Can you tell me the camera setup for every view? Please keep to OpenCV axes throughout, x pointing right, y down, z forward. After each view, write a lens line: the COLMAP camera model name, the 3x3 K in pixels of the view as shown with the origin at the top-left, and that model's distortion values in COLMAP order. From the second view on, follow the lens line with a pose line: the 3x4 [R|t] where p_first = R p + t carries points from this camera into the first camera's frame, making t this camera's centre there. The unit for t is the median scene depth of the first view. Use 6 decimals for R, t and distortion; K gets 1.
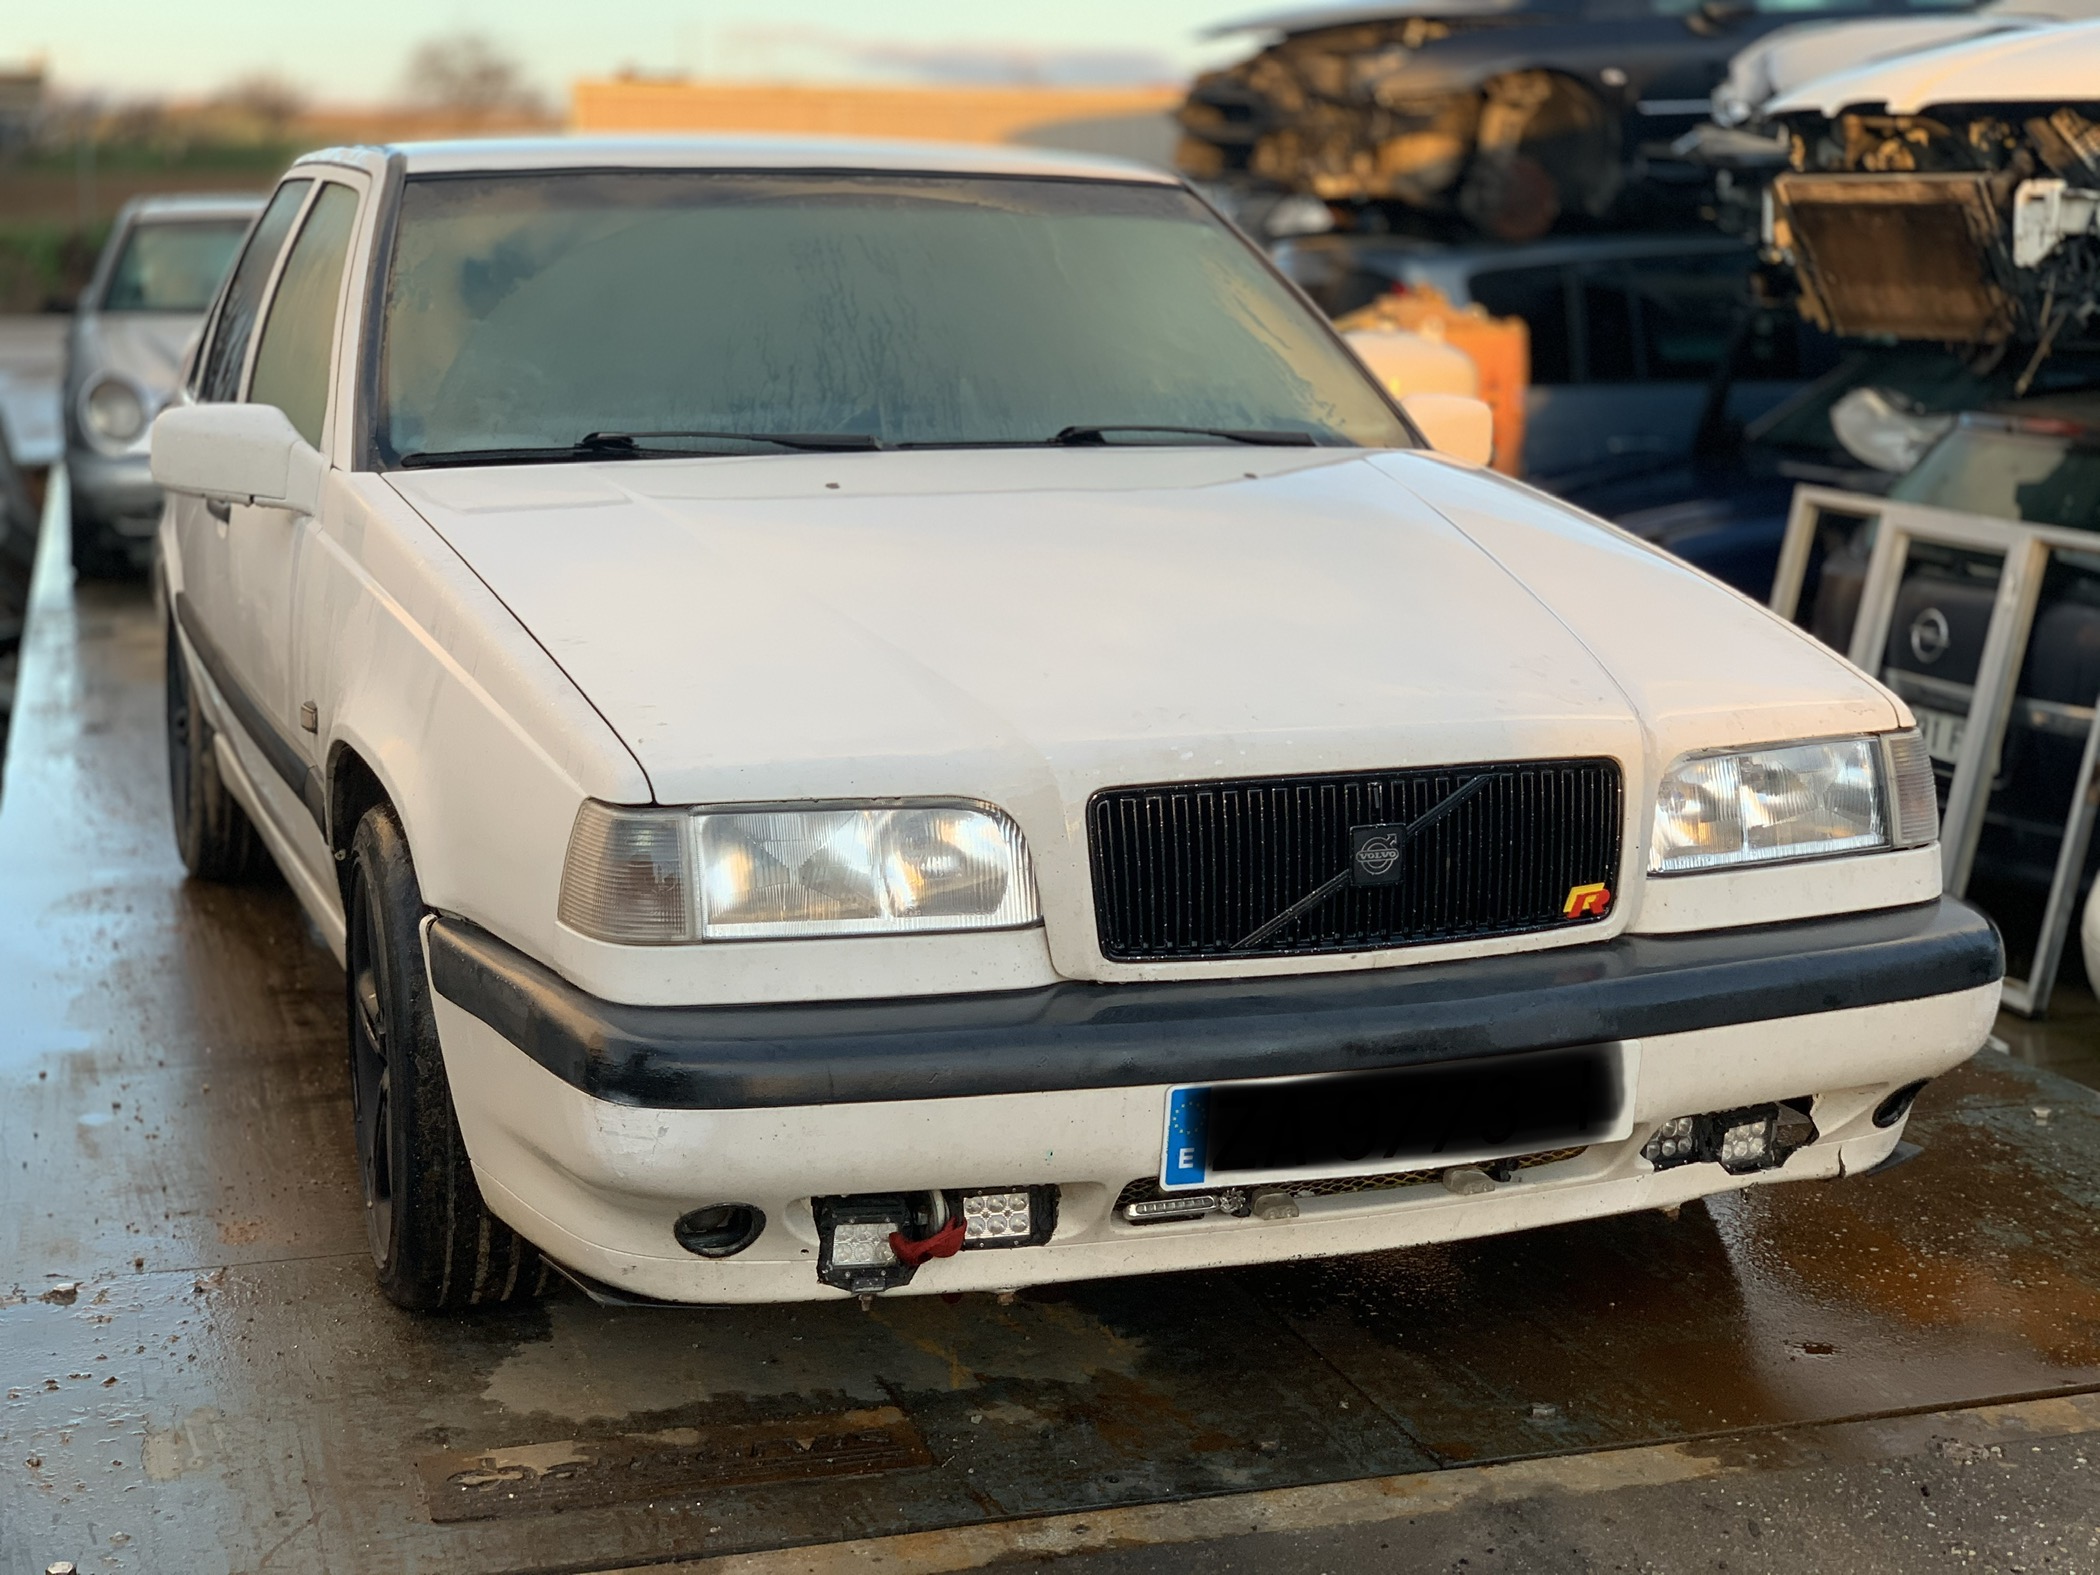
lens RADIAL K [[3185.5, 0, 1049.2], [0, 3185.5, 781.1], [0, 0, 1]] dist [0.058055, 0.000000]
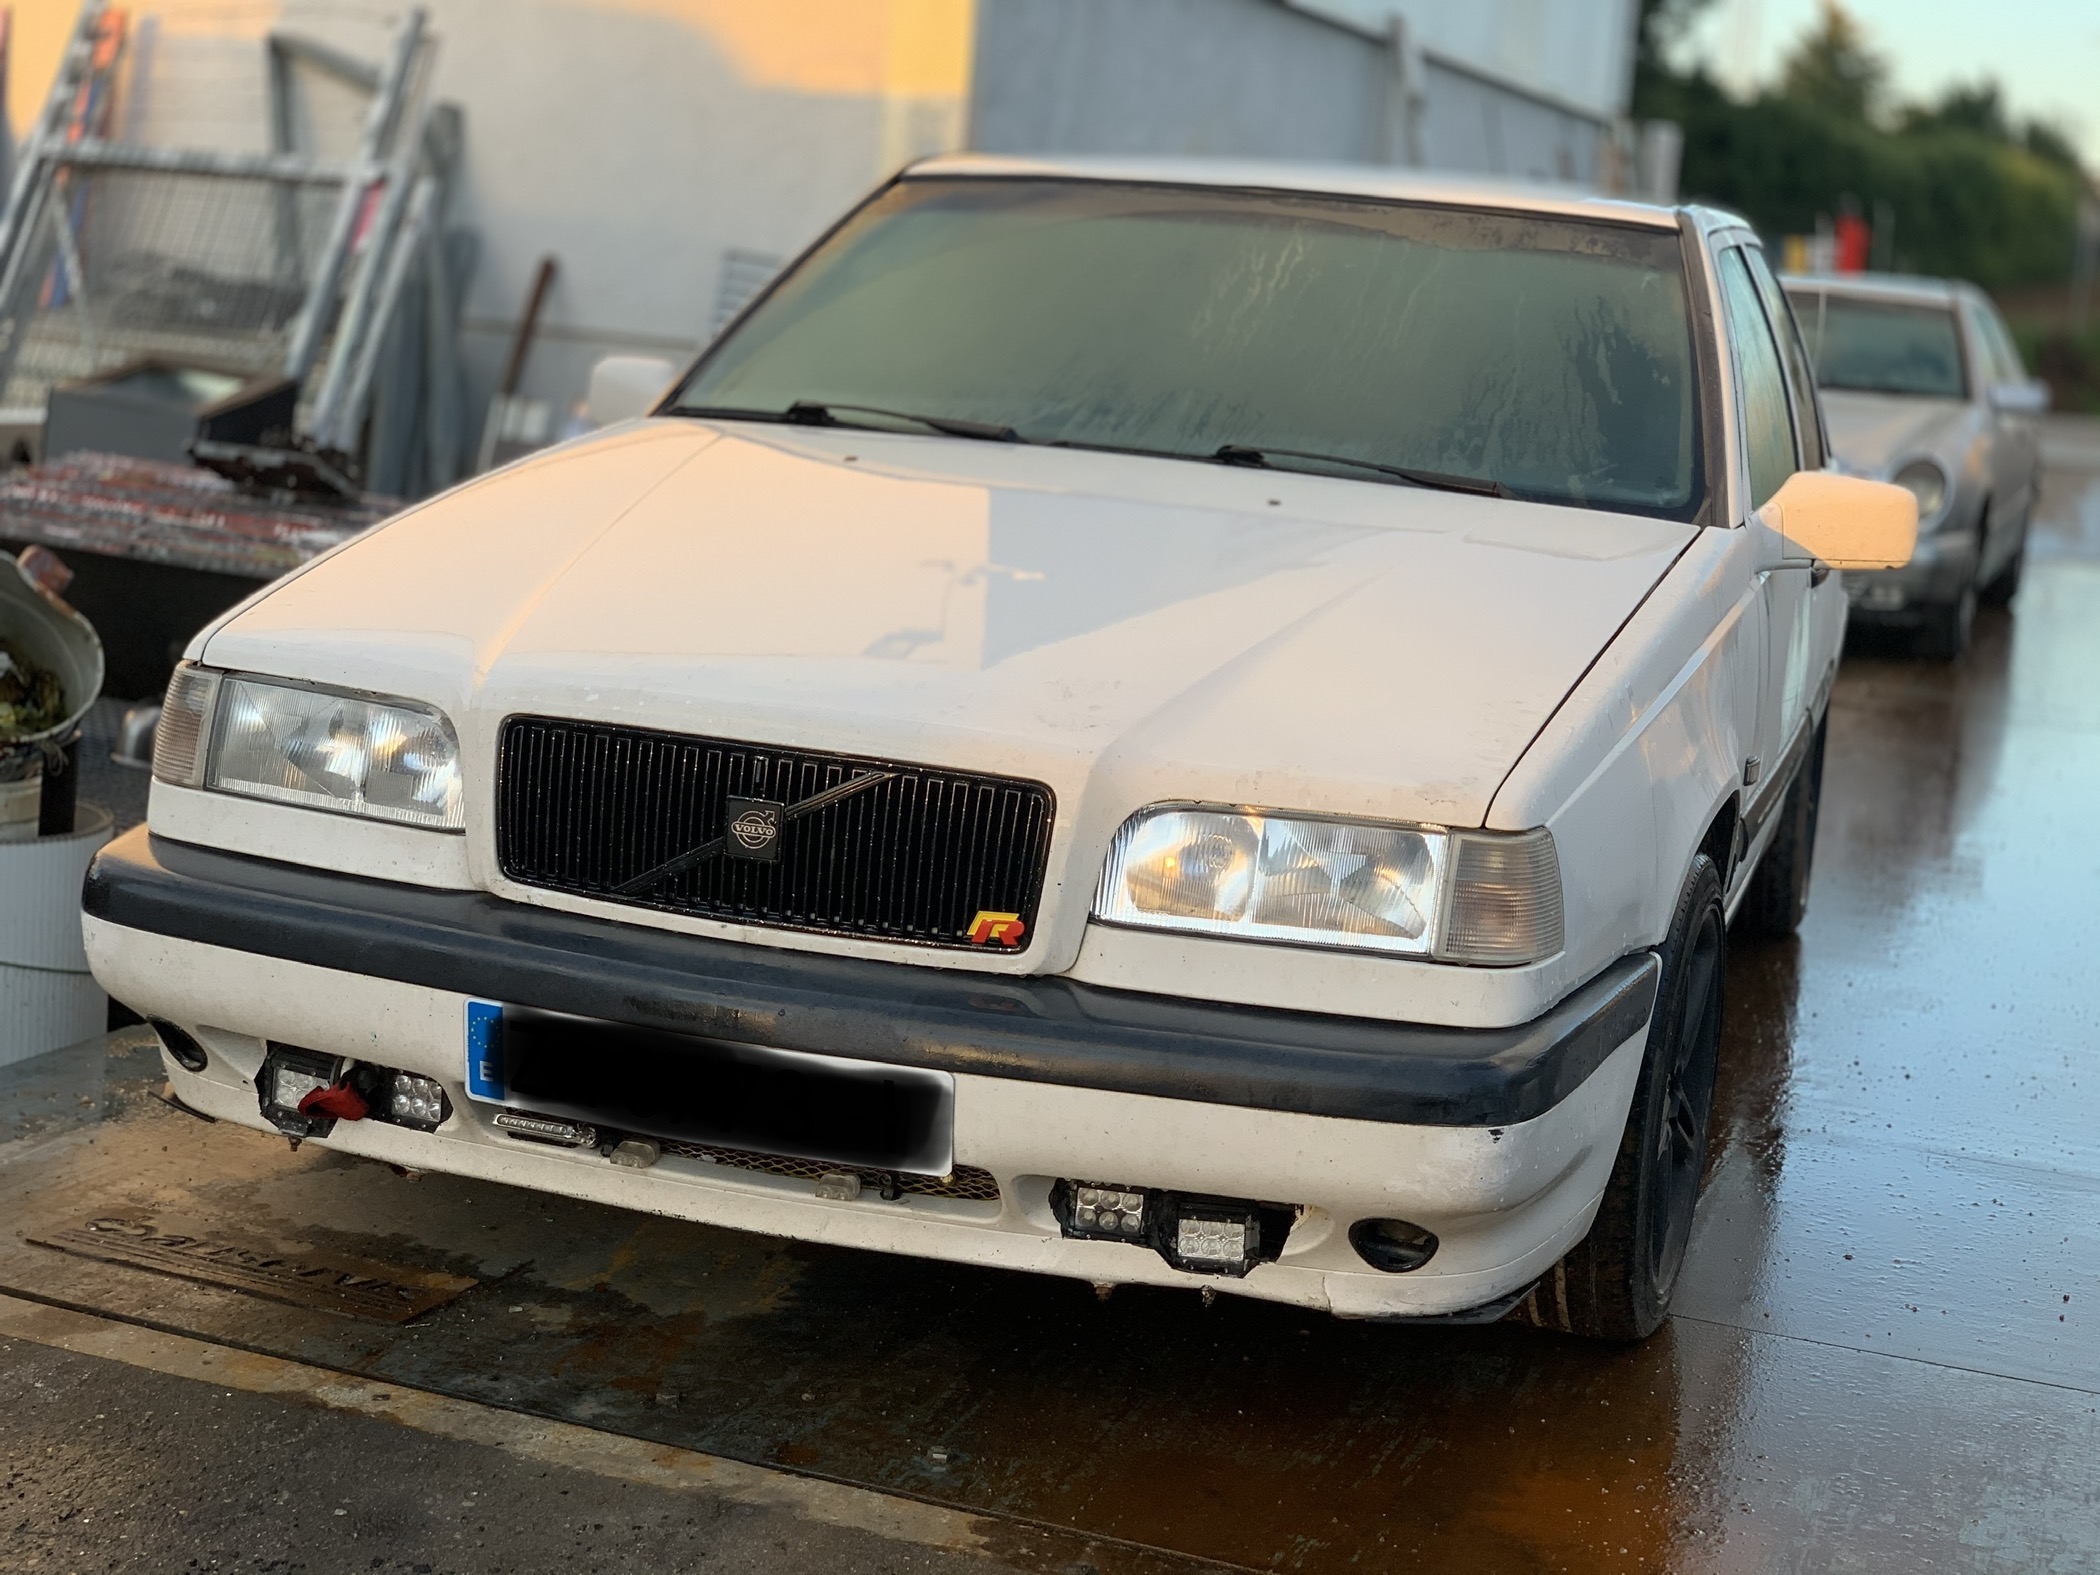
lens RADIAL K [[3185.5, 0, 1047.7], [0, 3185.5, 796.6], [0, 0, 1]] dist [0.058055, 0.000000]
pose [[0.784272, 0.163082, -0.598600, 0.764409], [-0.179827, 0.983169, 0.032248, -0.035269], [0.593784, 0.082354, 0.800399, 0.255475]]
